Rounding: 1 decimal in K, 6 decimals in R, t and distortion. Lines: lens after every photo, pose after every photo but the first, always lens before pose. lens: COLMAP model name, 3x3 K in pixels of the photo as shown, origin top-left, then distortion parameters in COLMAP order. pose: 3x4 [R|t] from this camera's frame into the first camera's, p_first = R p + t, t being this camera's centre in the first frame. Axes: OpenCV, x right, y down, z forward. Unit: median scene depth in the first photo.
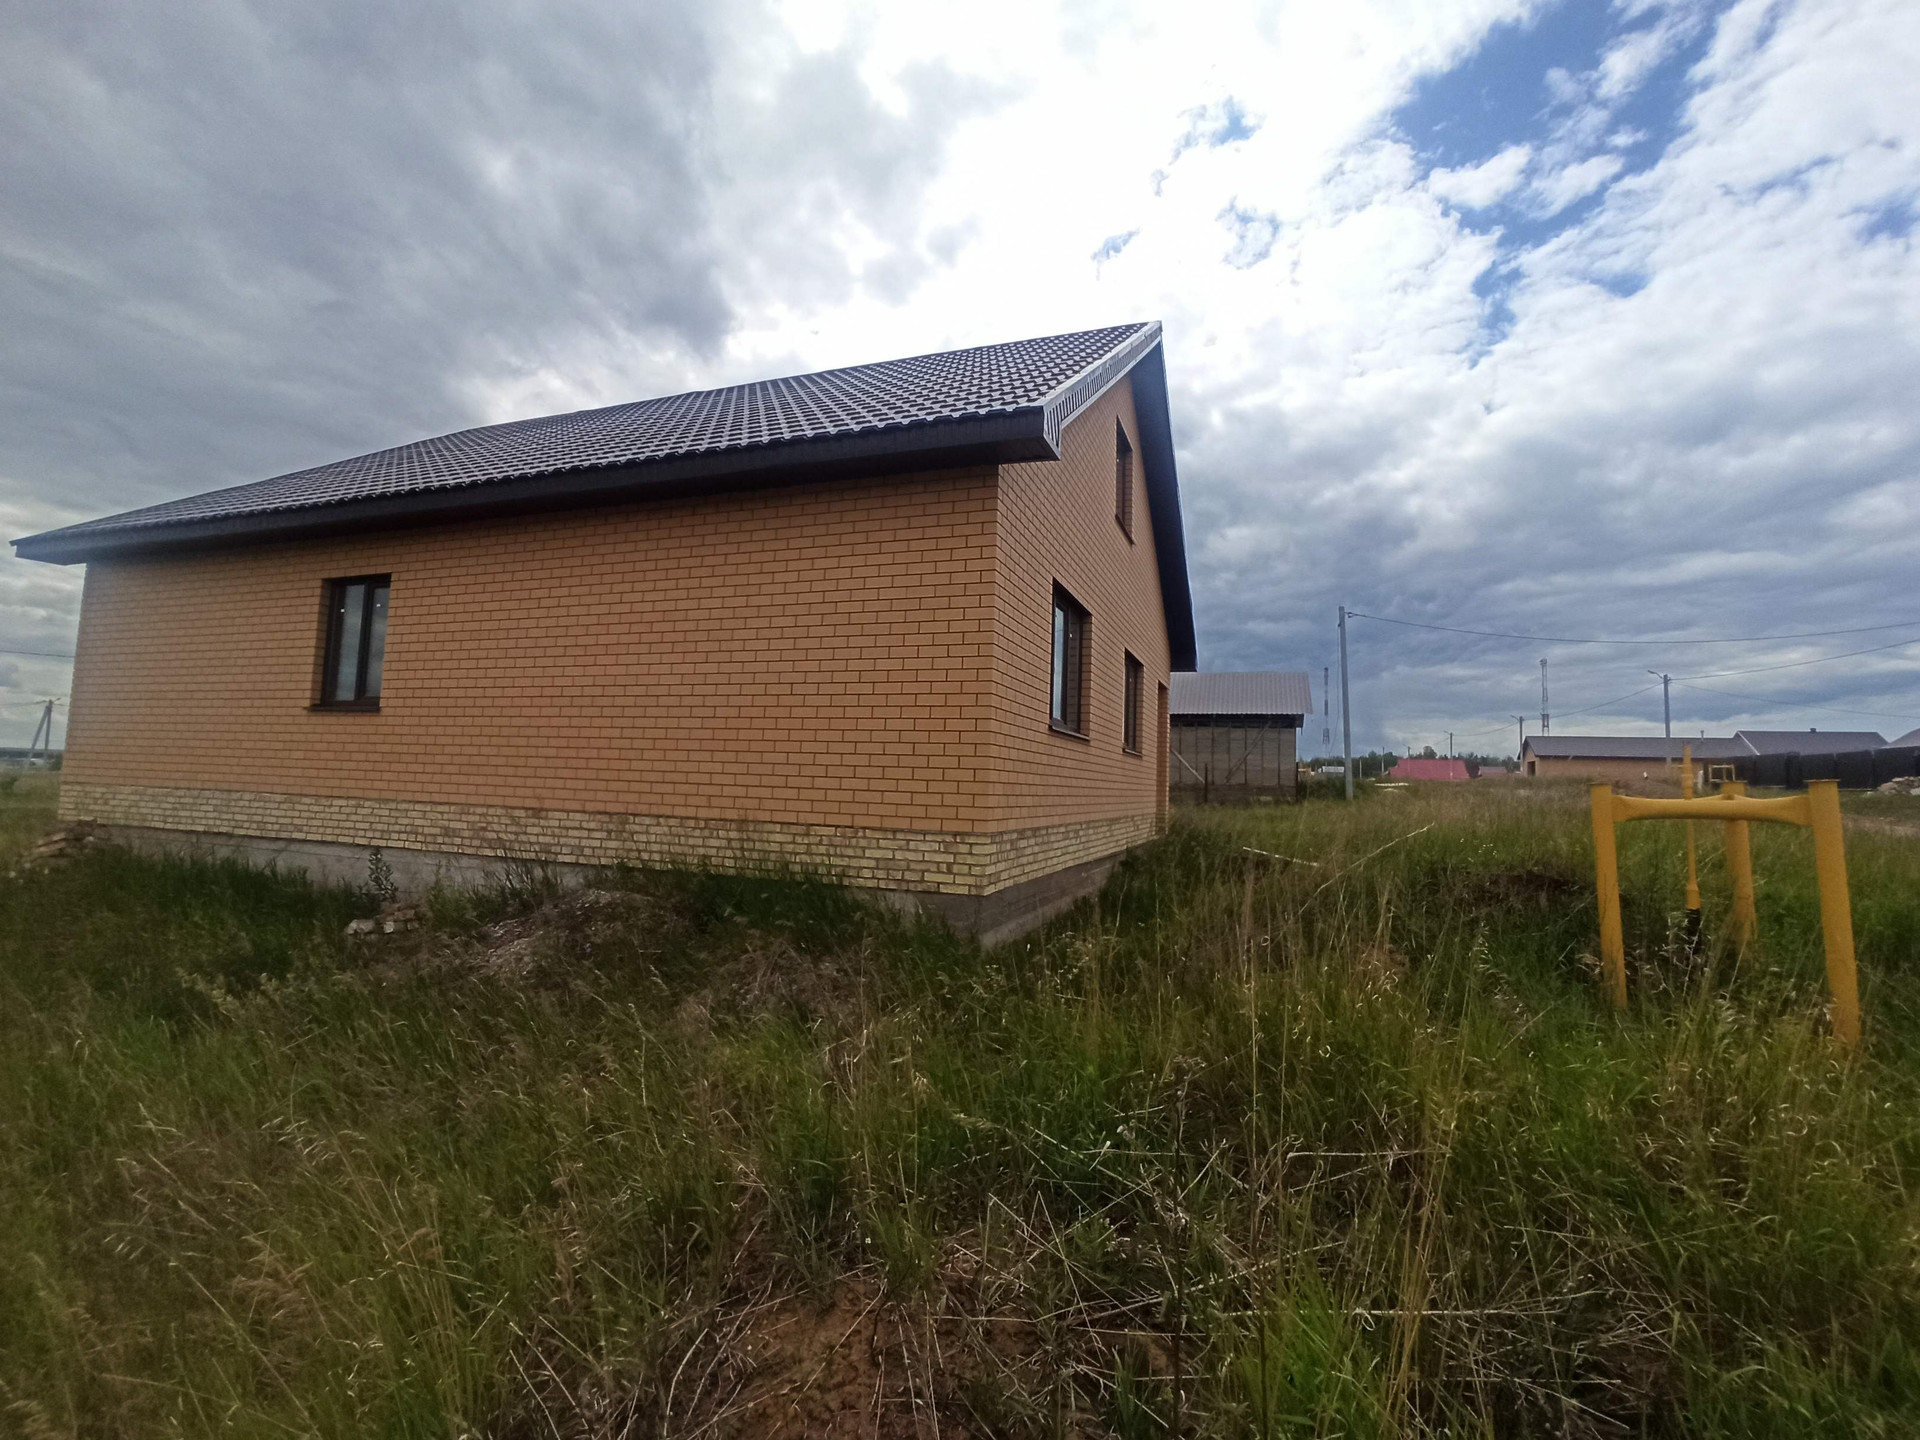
lens RADIAL K [[817.3, 0, 960.0], [0, 817.3, 720.0], [0, 0, 1]] dist [-0.002373, 0.000087]
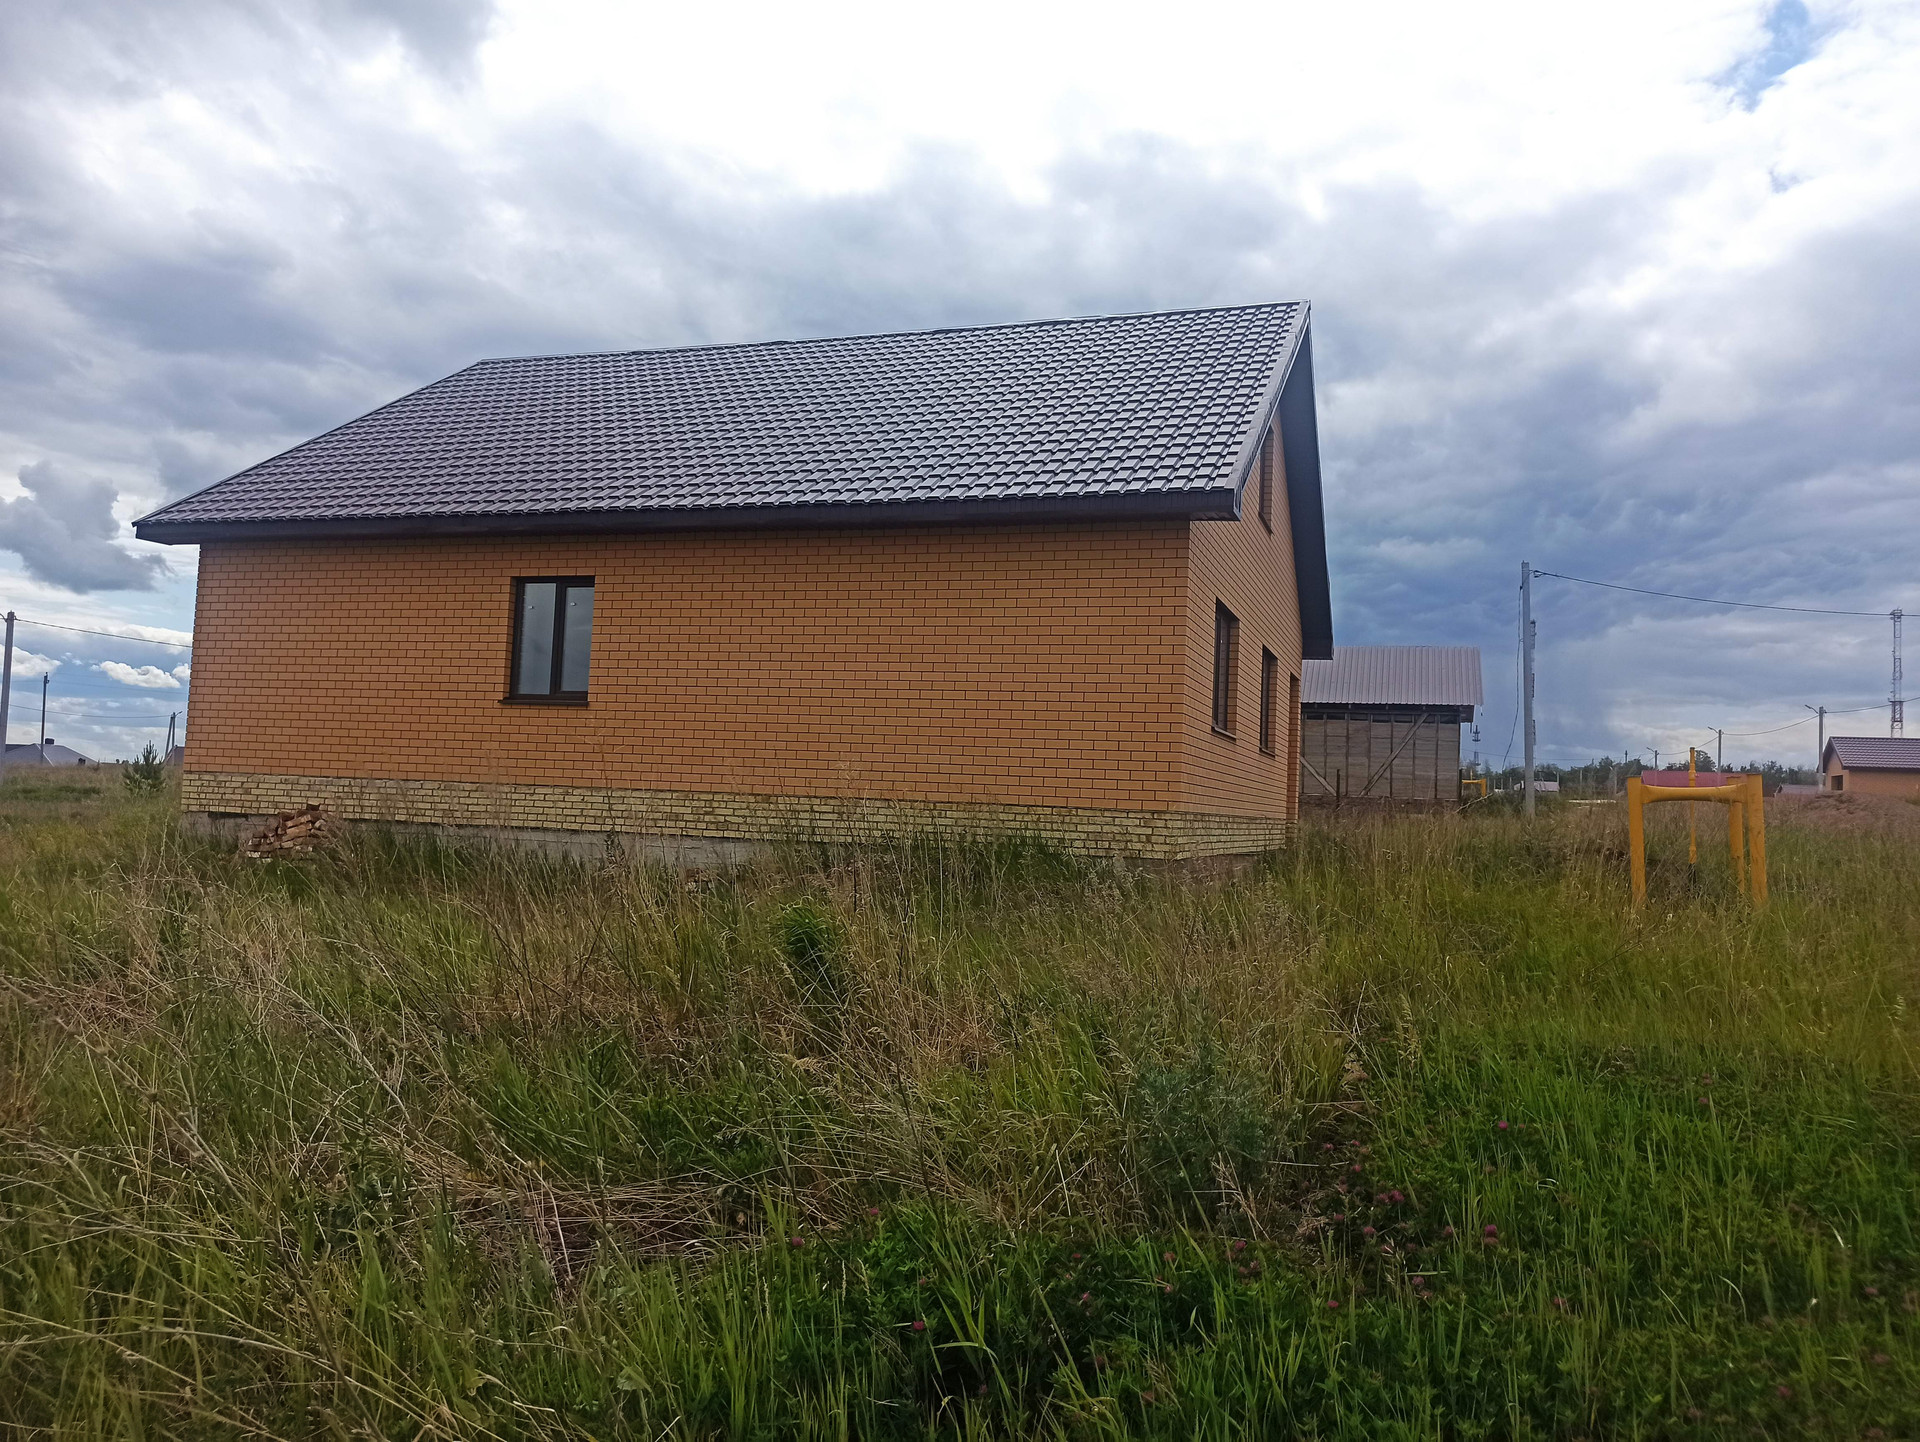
lens RADIAL K [[1402.7, 0, 960.0], [0, 1402.7, 721.0], [0, 0, 1]] dist [0.071667, -0.003497]
pose [[0.999353, 0.010656, 0.034357, -0.276673], [-0.011251, 0.999789, 0.017183, -0.027568], [-0.034167, -0.017558, 0.999262, -0.854739]]
